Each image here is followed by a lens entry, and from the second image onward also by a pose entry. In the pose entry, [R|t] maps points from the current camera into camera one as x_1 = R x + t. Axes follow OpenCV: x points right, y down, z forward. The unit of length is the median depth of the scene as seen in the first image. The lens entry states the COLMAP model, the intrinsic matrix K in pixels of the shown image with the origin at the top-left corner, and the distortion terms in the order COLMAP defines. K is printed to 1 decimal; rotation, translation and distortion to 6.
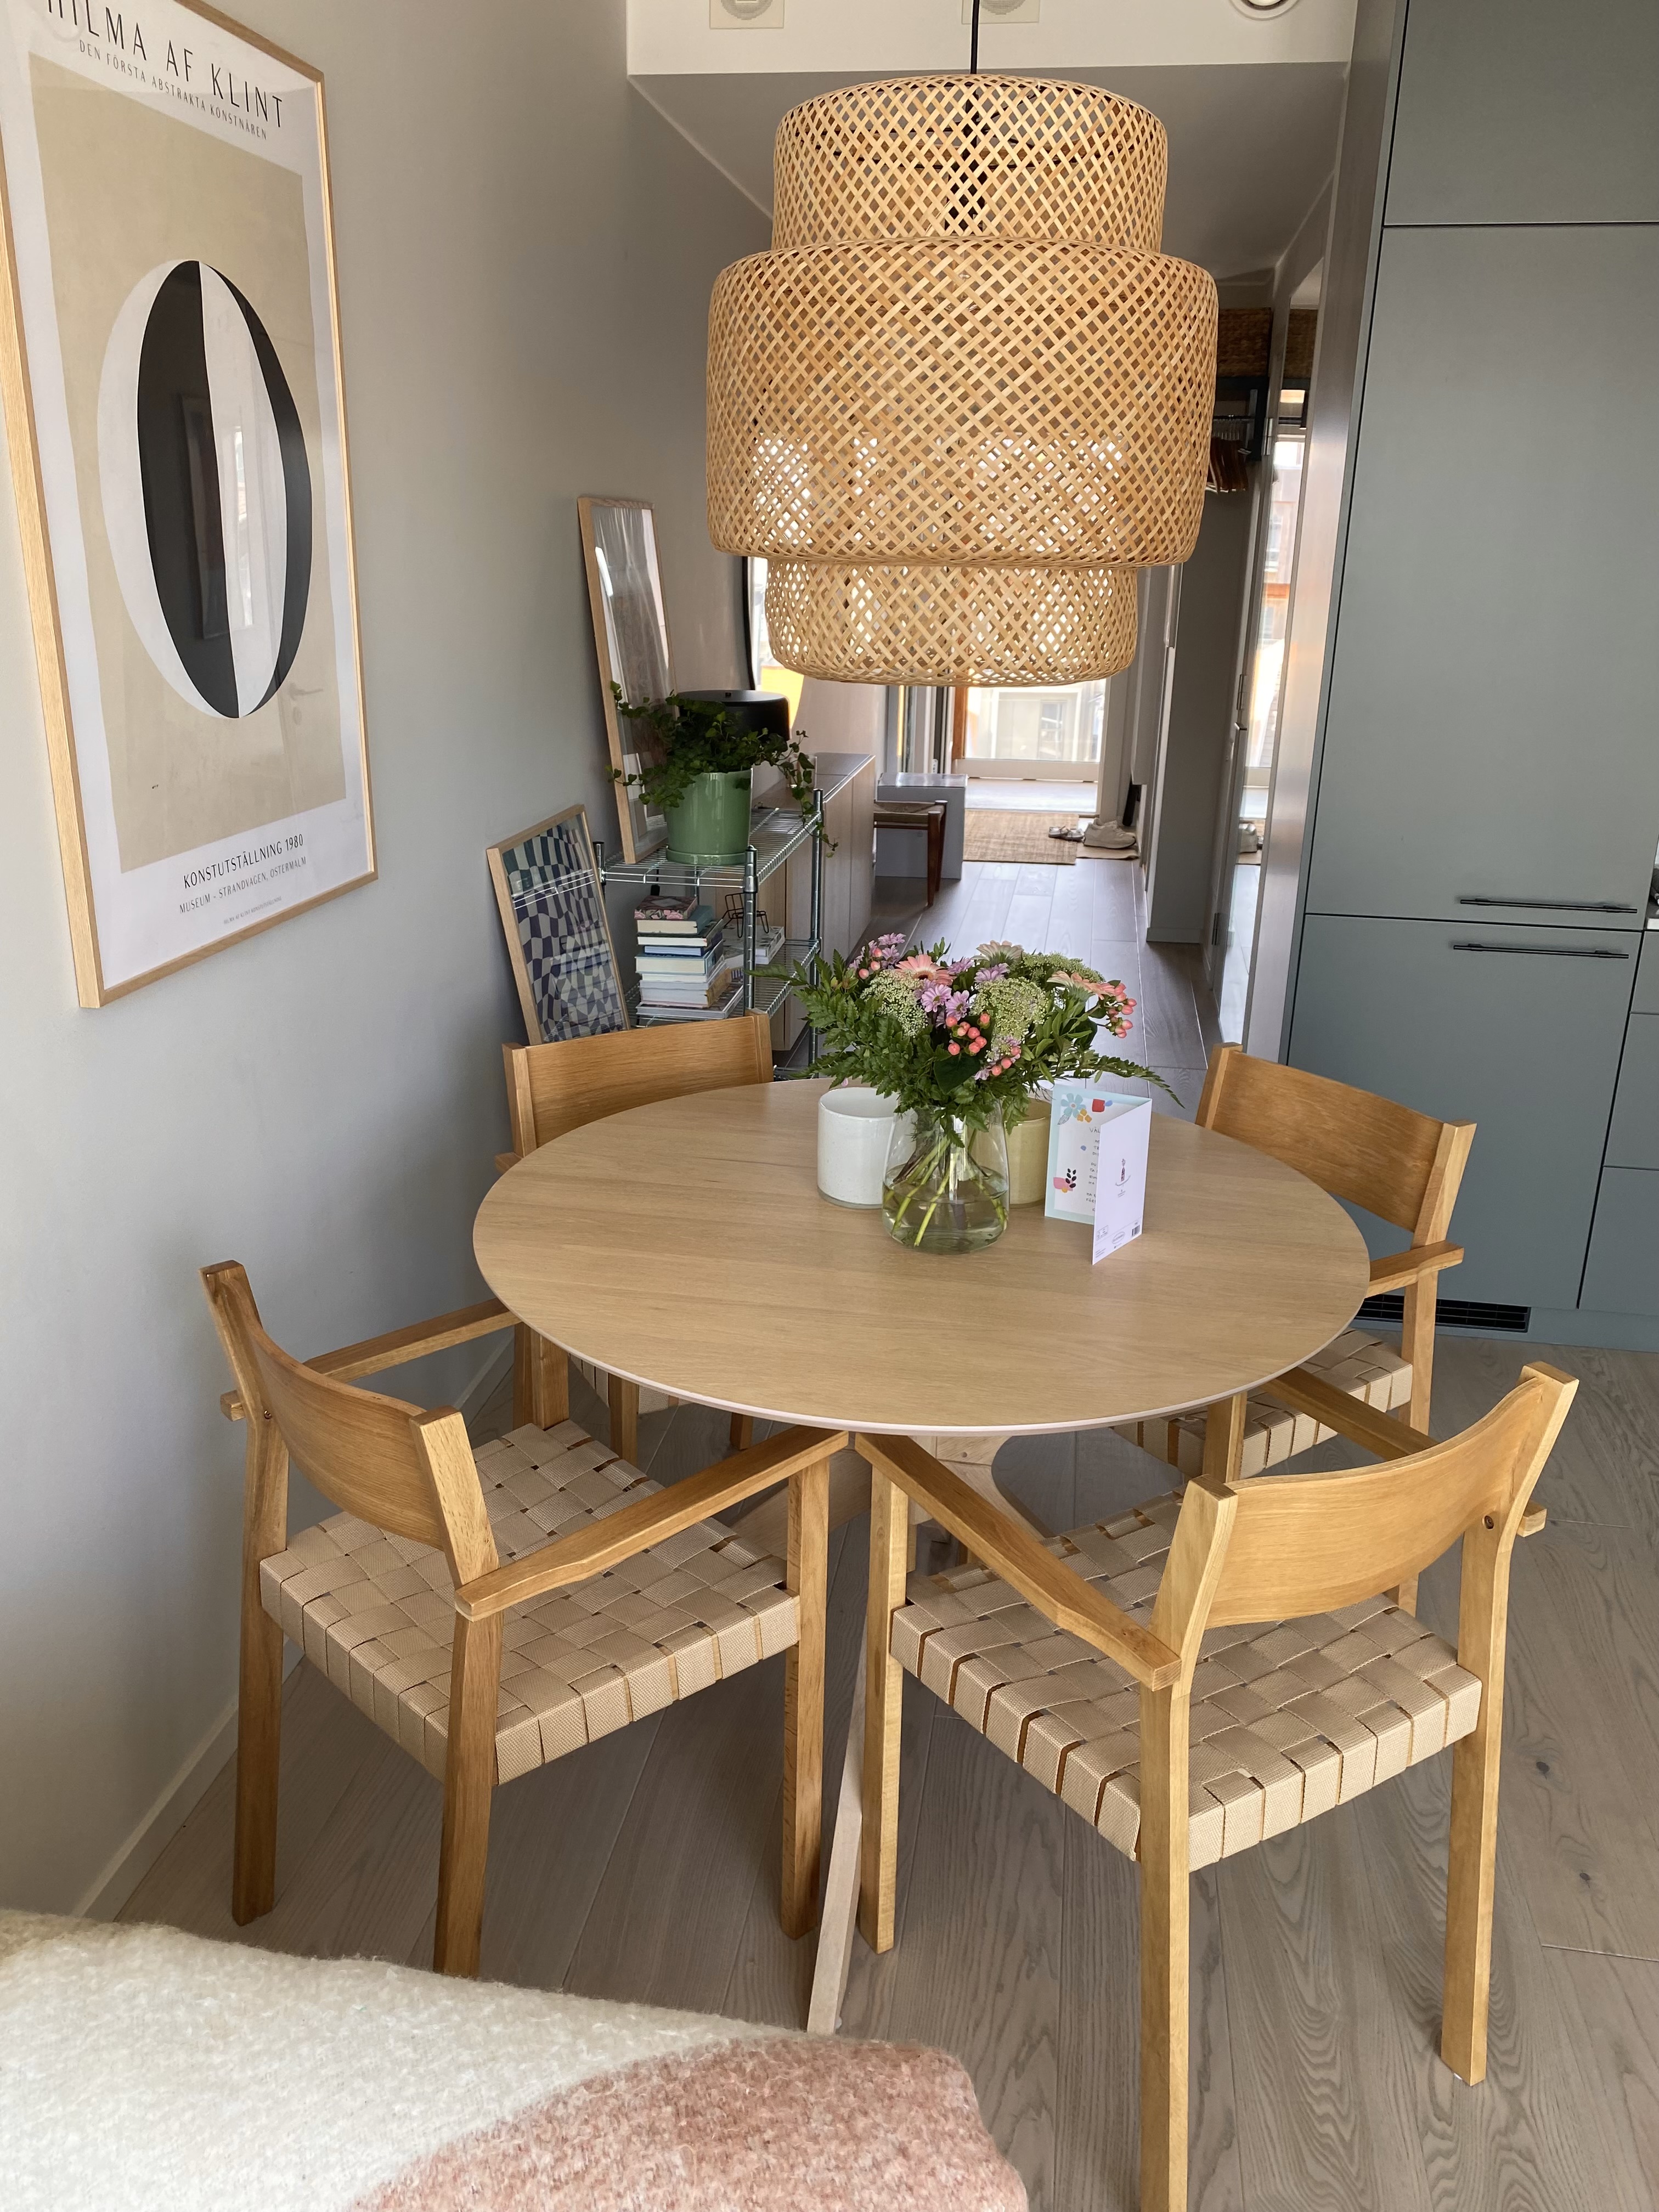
lens RADIAL K [[1763.8, 0, 829.5], [0, 1763.8, 1106.0], [0, 0, 1]] dist [0.055578, -0.002114]
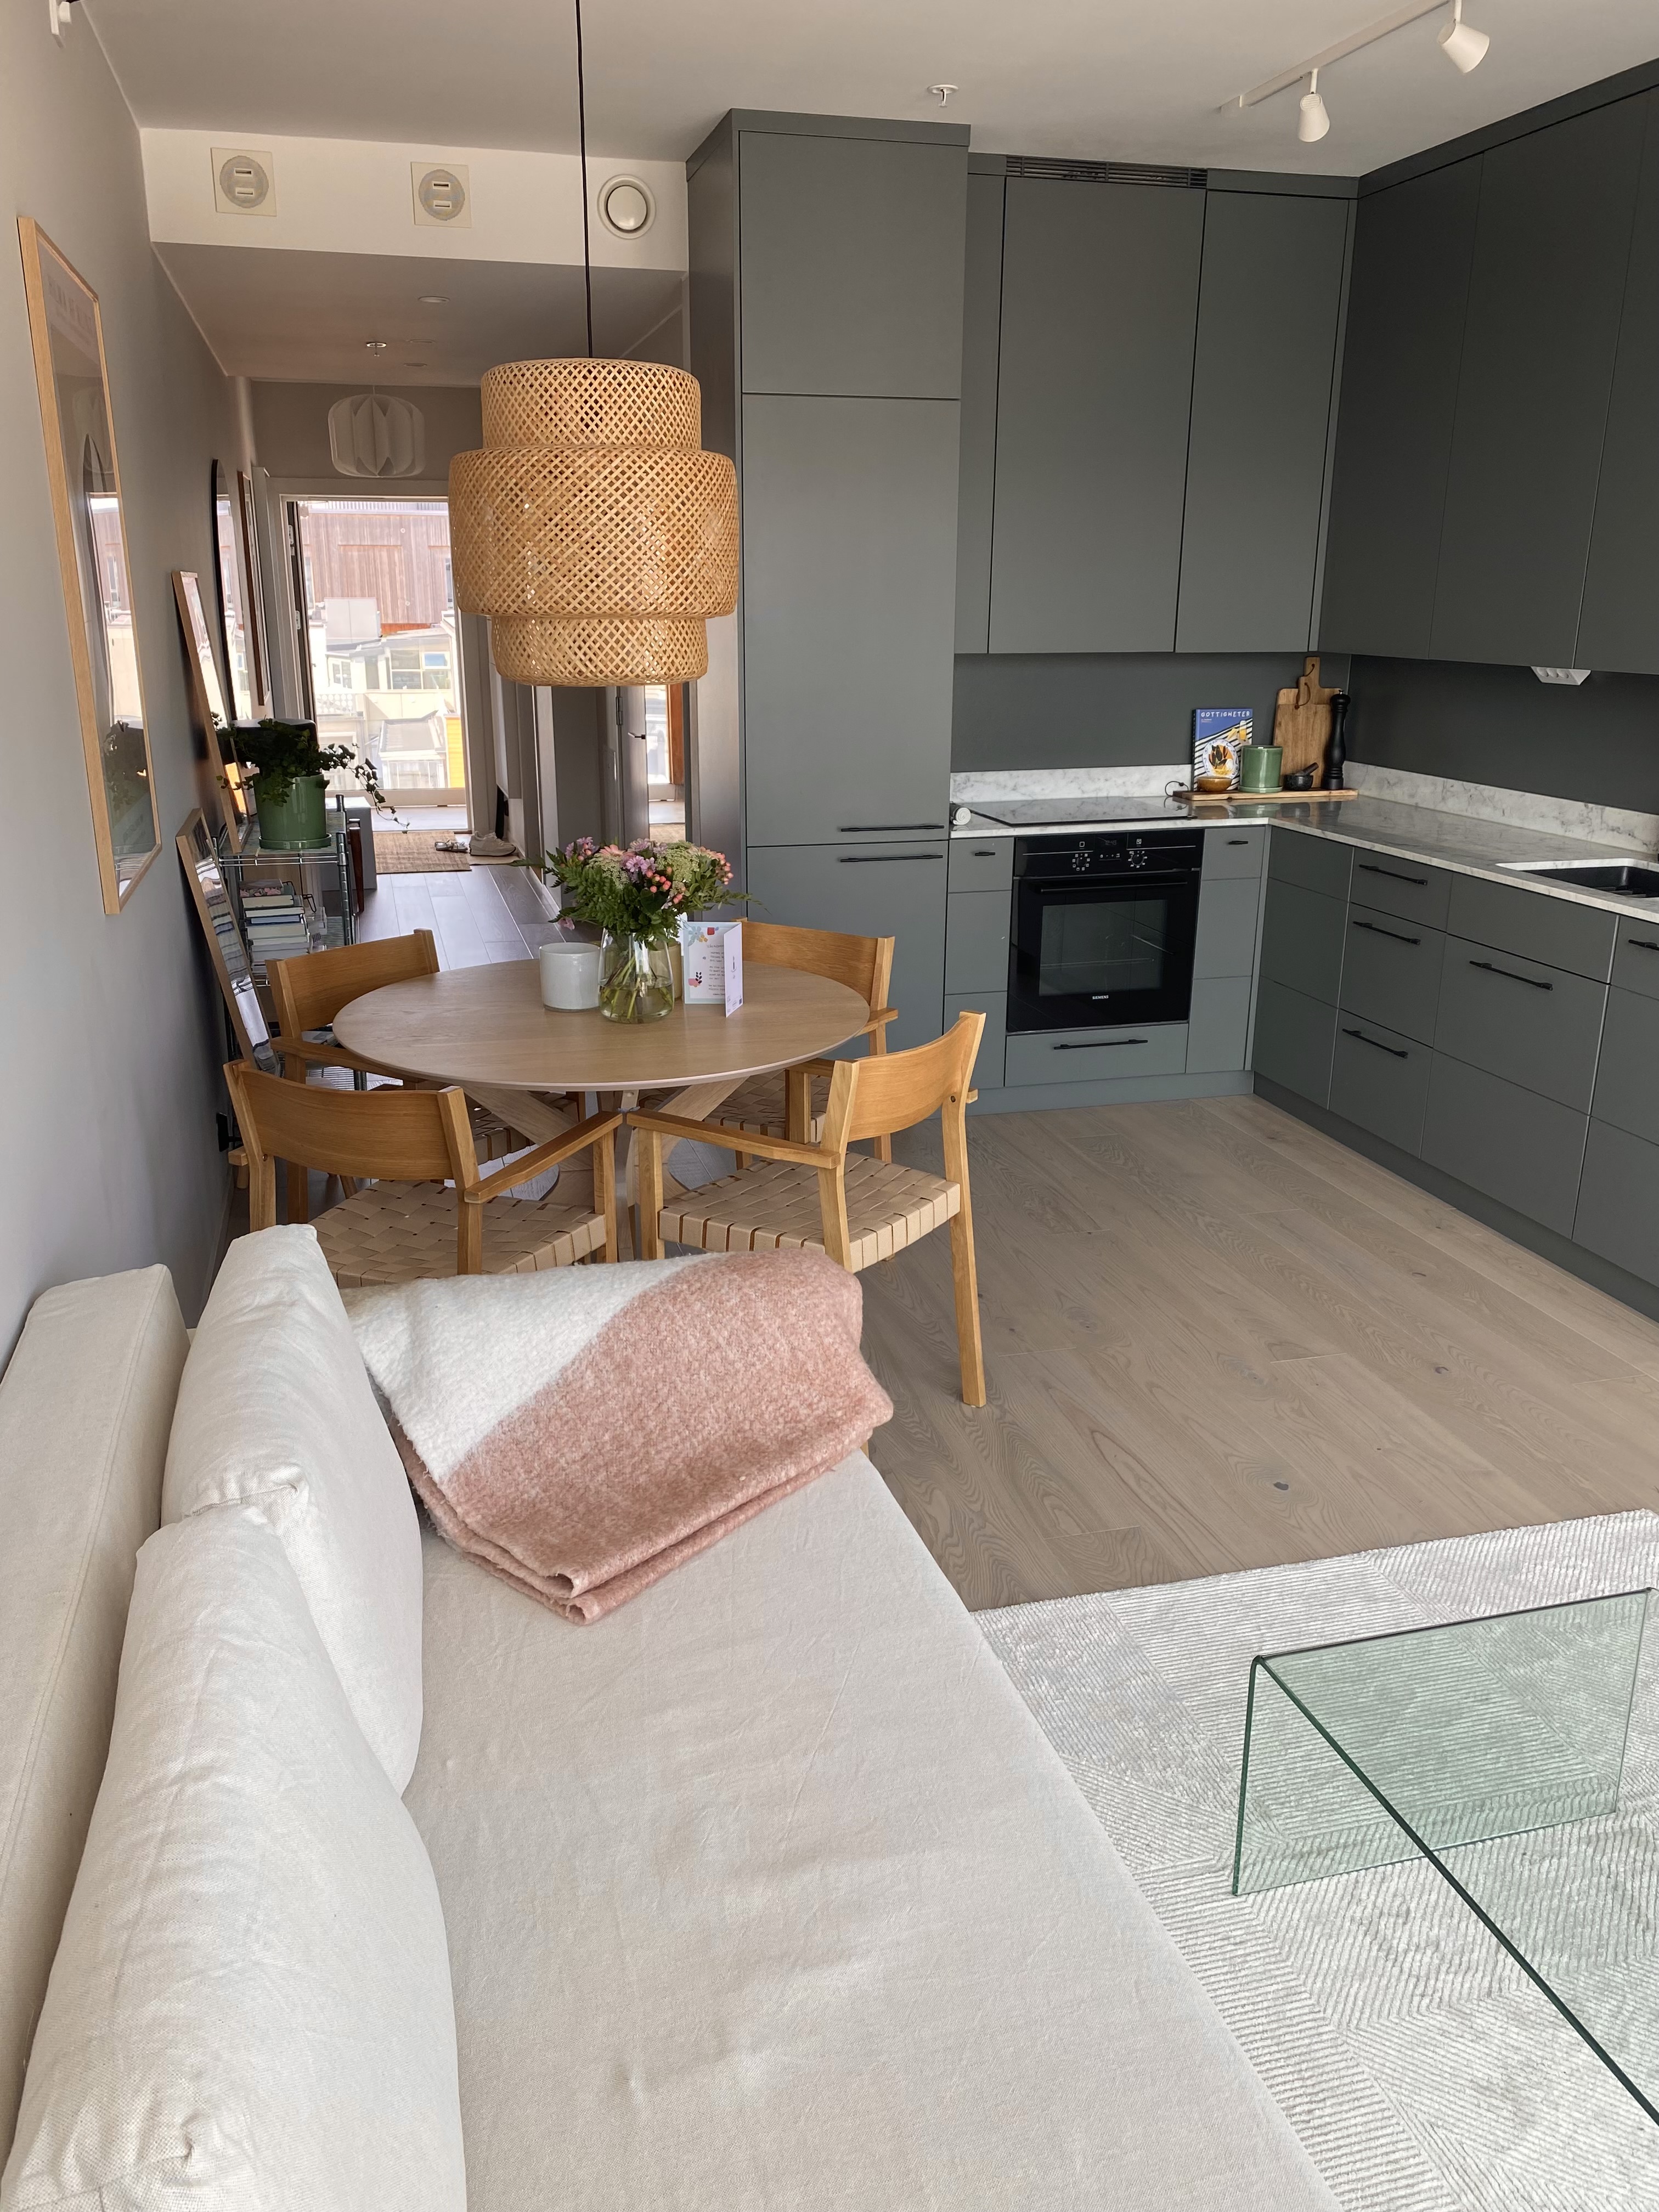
lens RADIAL K [[1763.2, 0, 829.5], [0, 1763.2, 1106.0], [0, 0, 1]] dist [0.332720, -0.482786]
pose [[0.917794, -0.140750, 0.371272, -0.517850], [0.149924, 0.988689, 0.004198, 0.227484], [-0.367664, 0.051810, 0.928514, -0.821879]]
